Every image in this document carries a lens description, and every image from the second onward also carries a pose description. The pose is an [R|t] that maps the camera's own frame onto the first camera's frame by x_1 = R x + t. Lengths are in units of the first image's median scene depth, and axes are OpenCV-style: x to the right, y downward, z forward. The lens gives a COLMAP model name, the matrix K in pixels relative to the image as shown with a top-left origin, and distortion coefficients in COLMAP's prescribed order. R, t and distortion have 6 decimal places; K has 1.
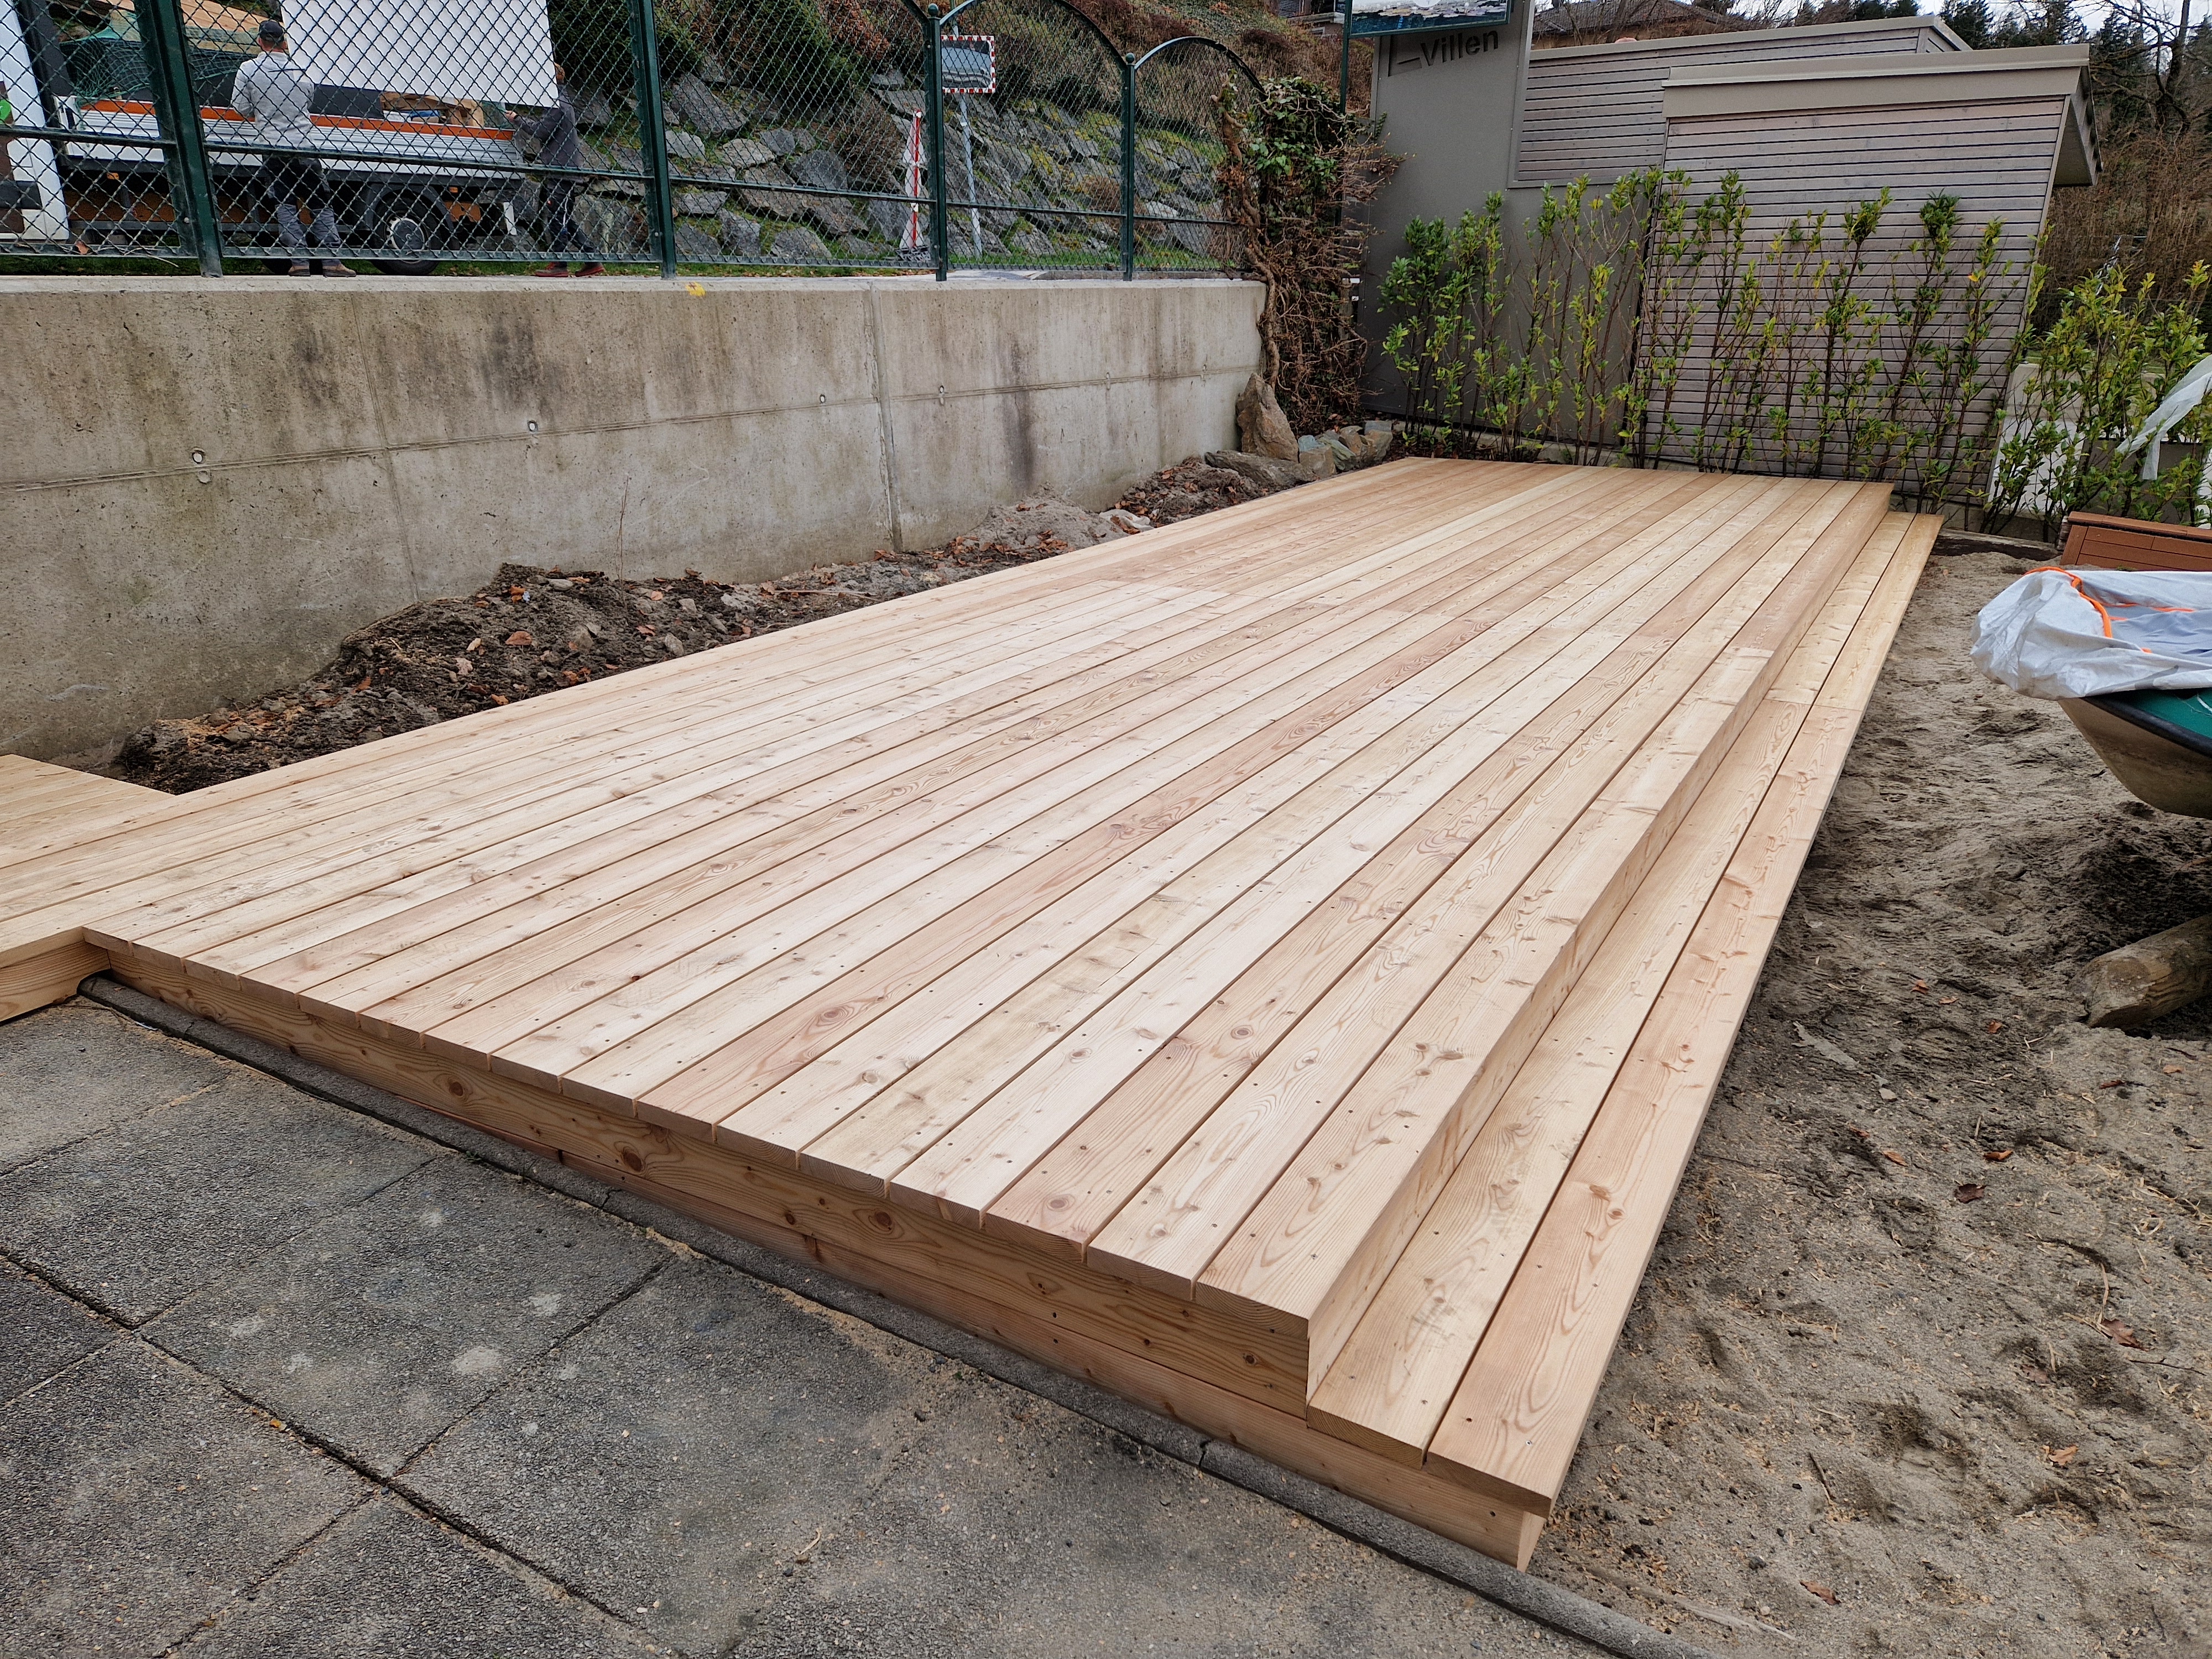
lens RADIAL K [[1473.1, 0, 1106.0], [0, 1473.1, 829.5], [0, 0, 1]] dist [0.082929, -0.063504]
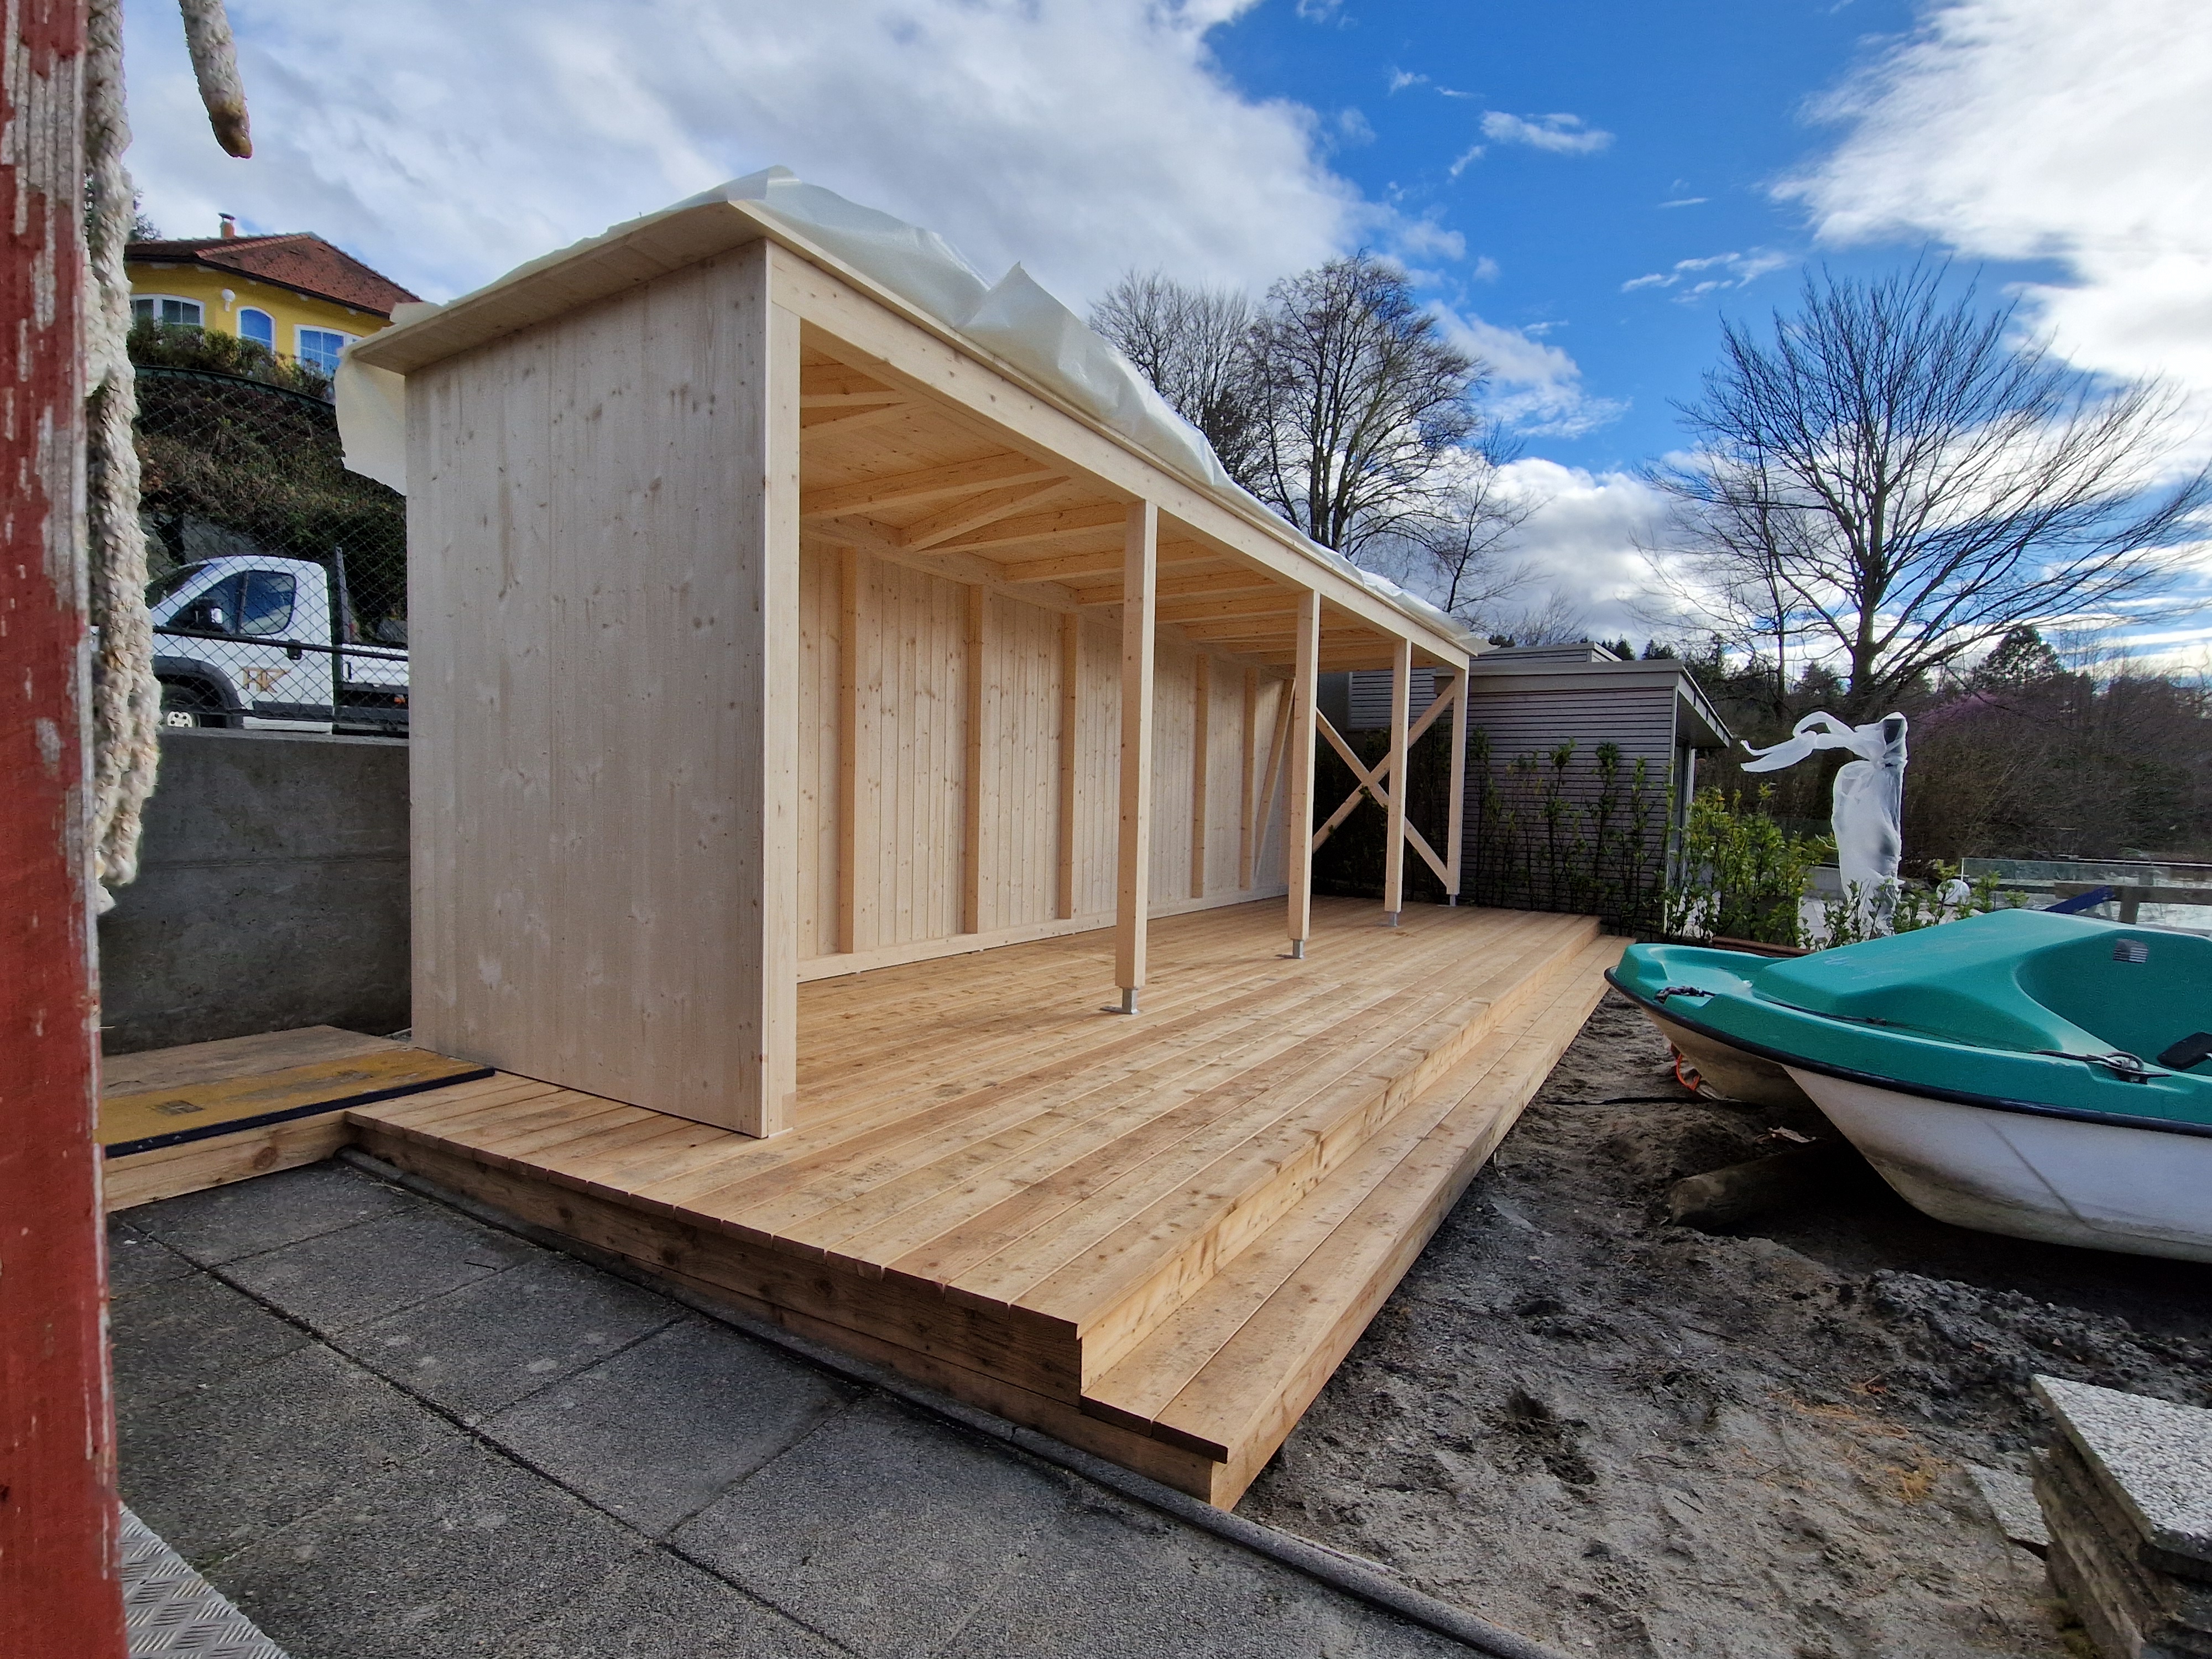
lens RADIAL K [[1073.4, 0, 1106.0], [0, 1073.4, 829.5], [0, 0, 1]] dist [0.000091, -0.000196]
pose [[0.999655, 0.025414, -0.006666, 0.034772], [-0.026216, 0.948003, -0.317180, 0.042530], [-0.001741, 0.317245, 0.948342, -0.047871]]
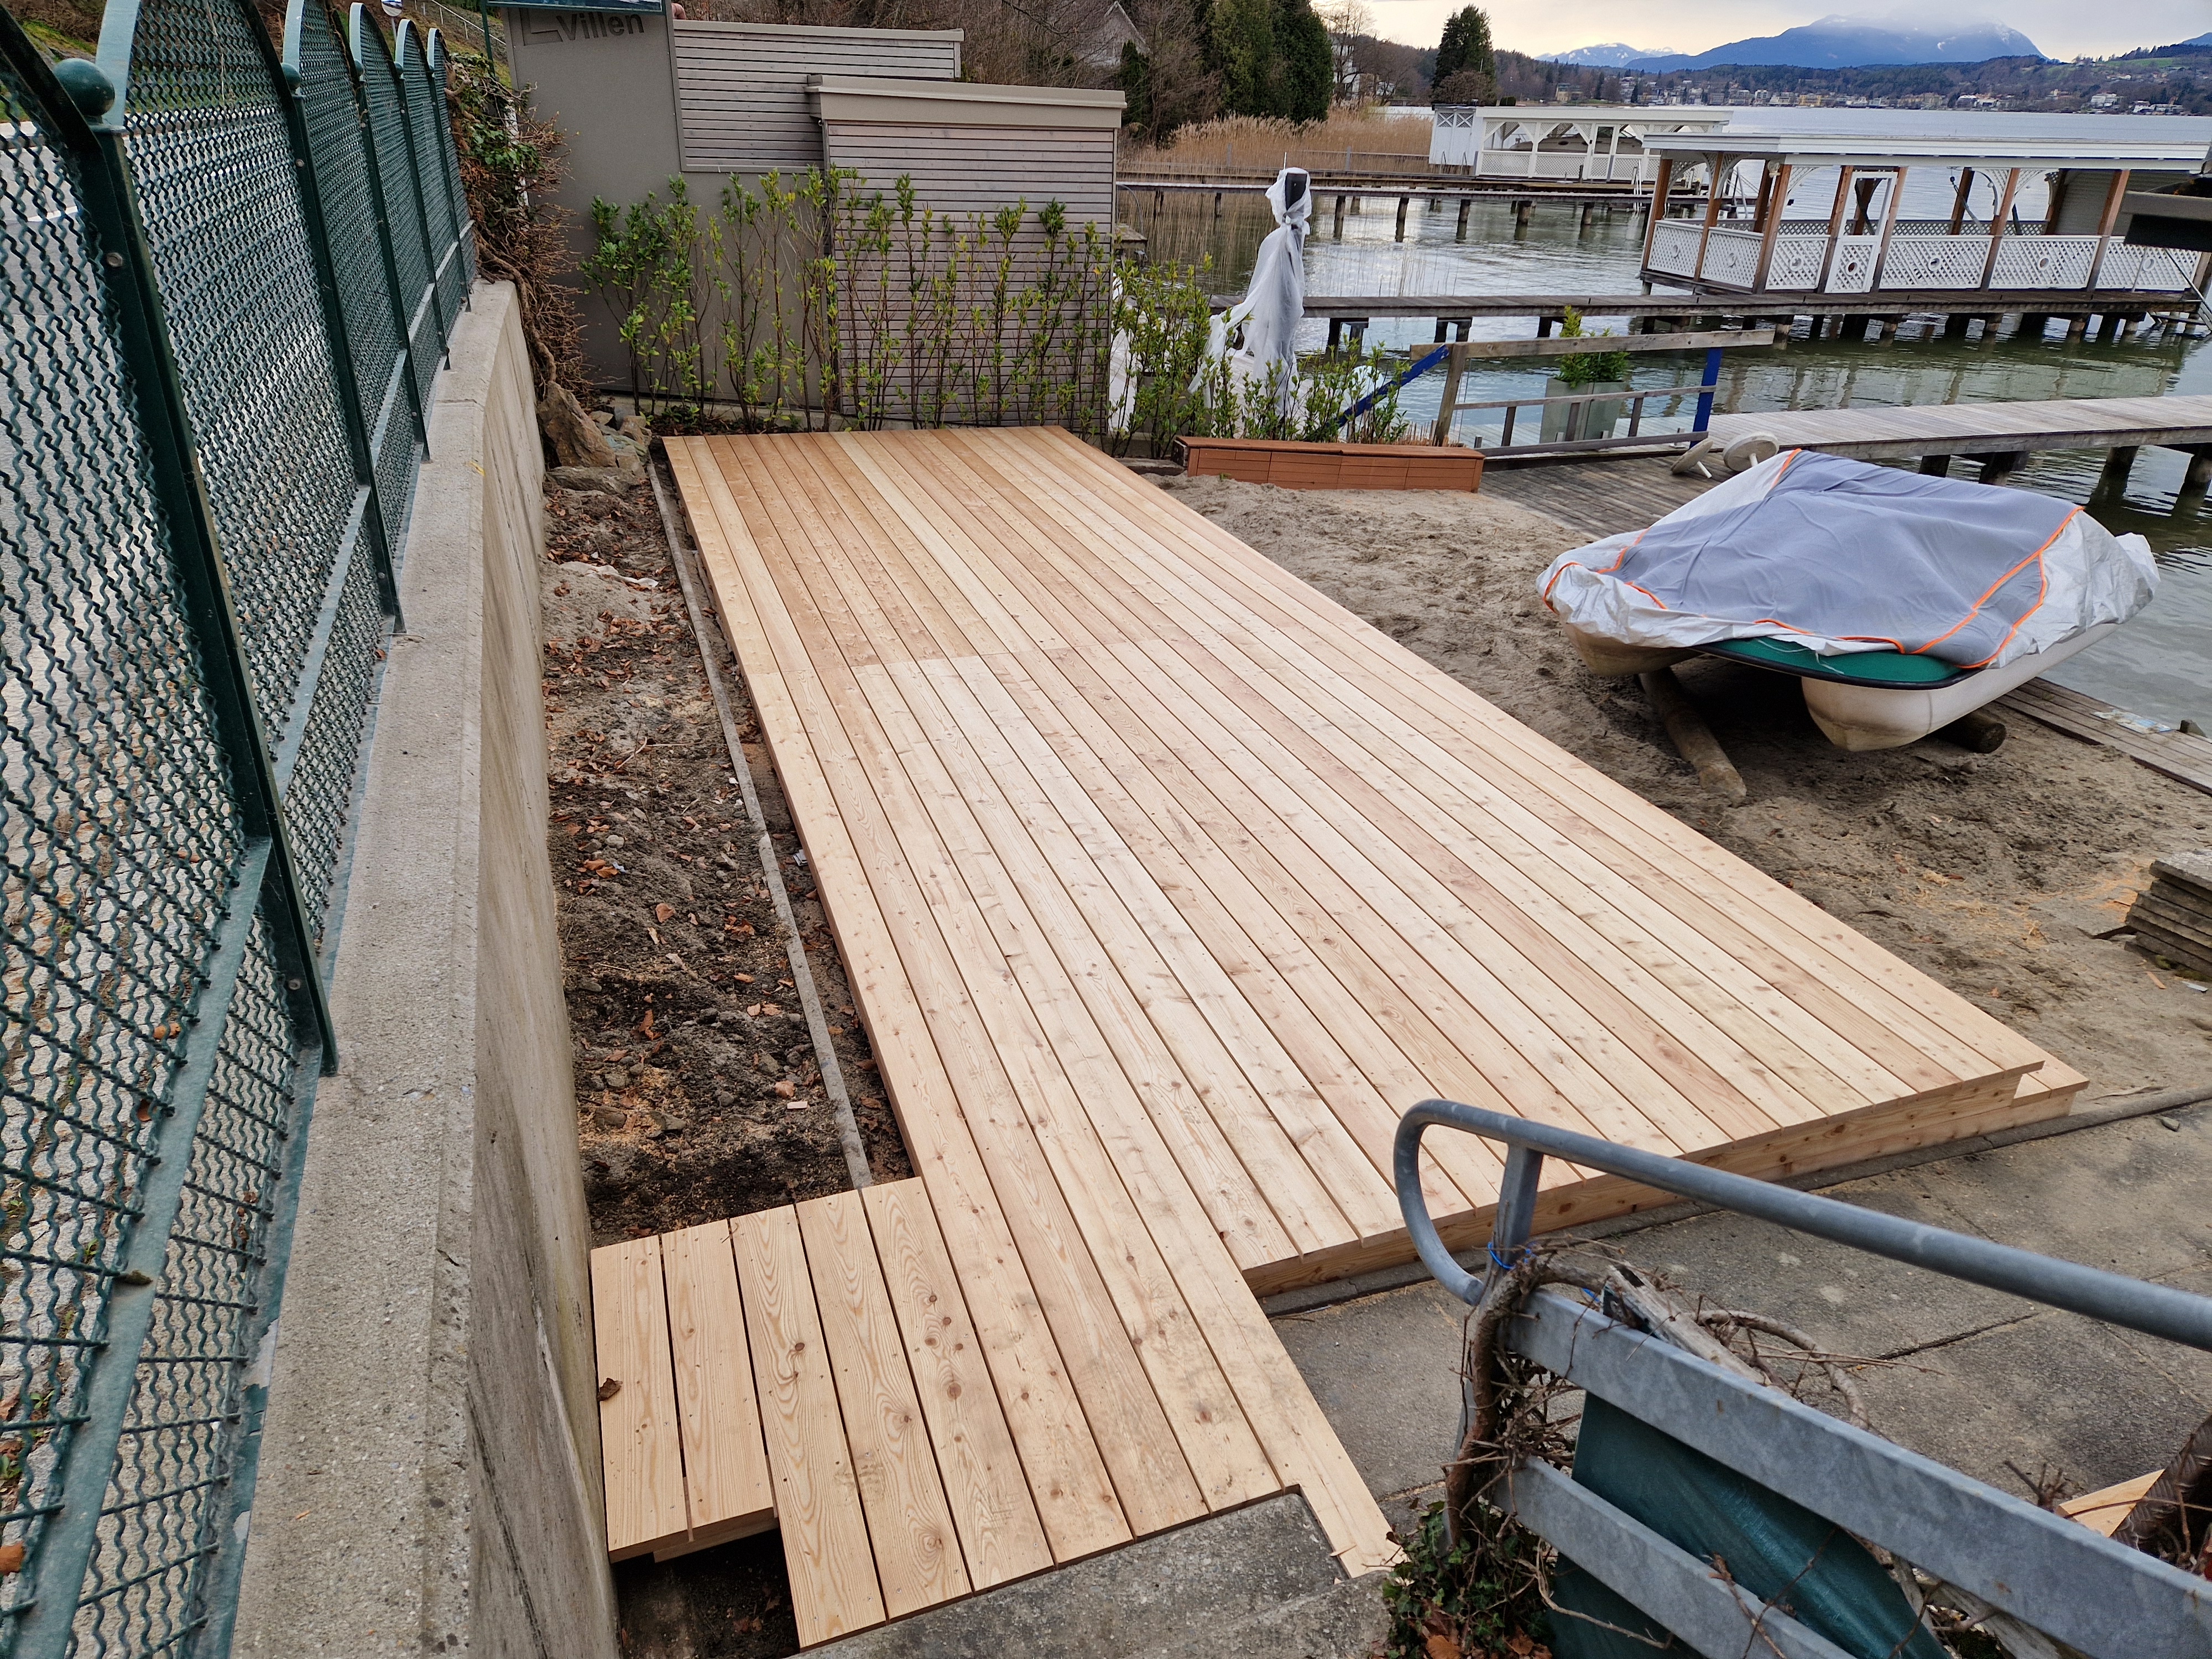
lens RADIAL K [[1473.1, 0, 1106.0], [0, 1473.1, 829.5], [0, 0, 1]] dist [0.082929, -0.063504]
pose [[0.649154, -0.324124, 0.688144, -0.499215], [0.239640, 0.945747, 0.219396, -0.188168], [-0.721922, 0.022485, 0.691609, 0.094056]]
